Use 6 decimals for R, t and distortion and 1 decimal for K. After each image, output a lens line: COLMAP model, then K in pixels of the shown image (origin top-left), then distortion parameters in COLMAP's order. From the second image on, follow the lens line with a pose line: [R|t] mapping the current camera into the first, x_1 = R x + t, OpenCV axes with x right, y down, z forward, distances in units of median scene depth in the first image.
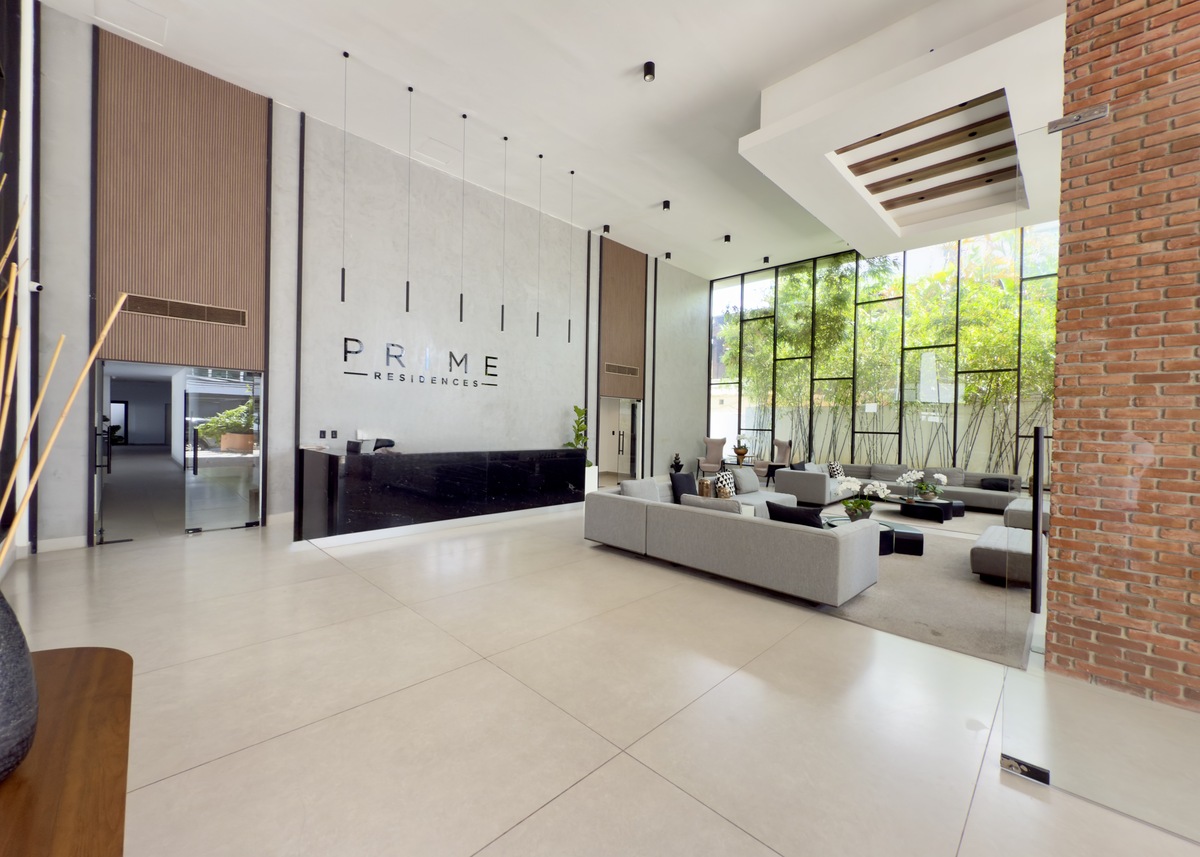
lens RADIAL K [[479.4, 0, 600.0], [0, 479.4, 428.5], [0, 0, 1]] dist [-0.000466, -0.000053]
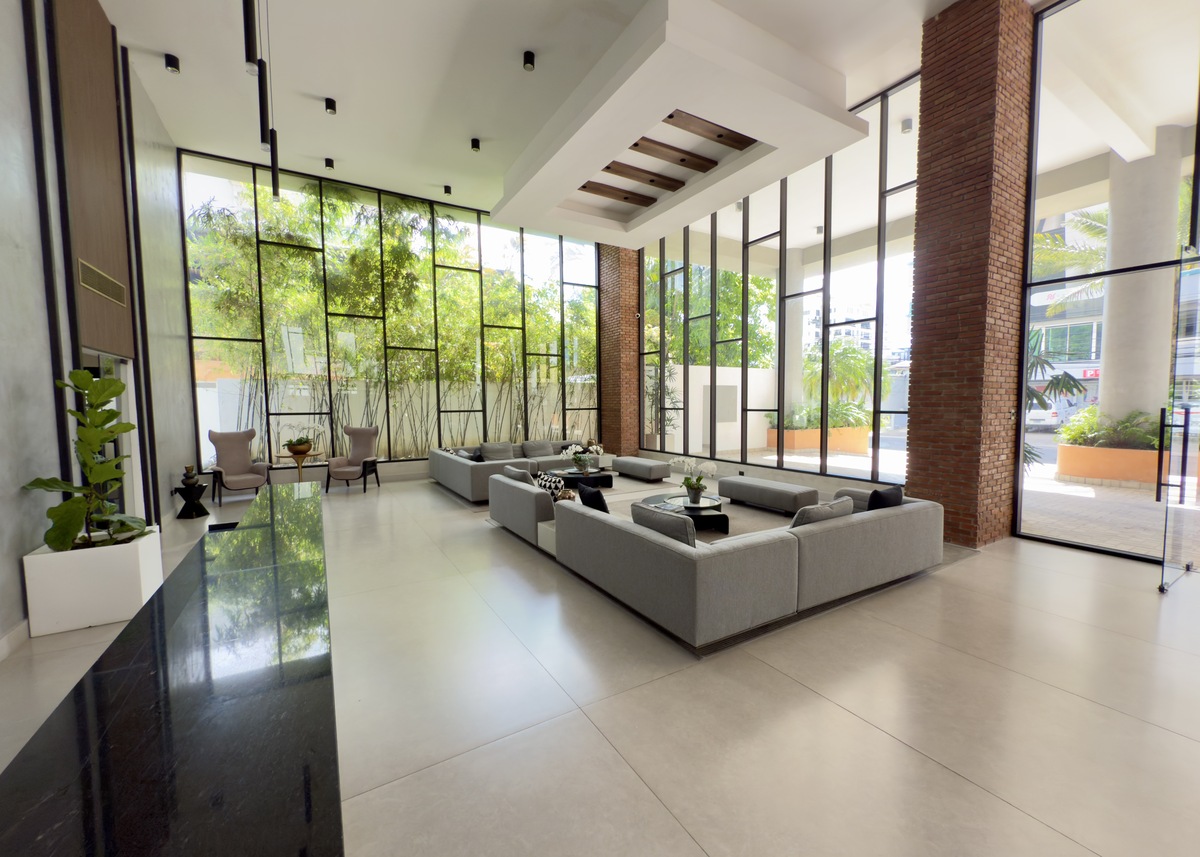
lens RADIAL K [[479.4, 0, 600.0], [0, 479.4, 428.5], [0, 0, 1]] dist [-0.000466, -0.000053]
pose [[0.242982, -0.078220, 0.966872, -0.273340], [0.022195, 0.996931, 0.075074, -0.021297], [-0.969777, 0.003218, 0.243973, 0.506436]]
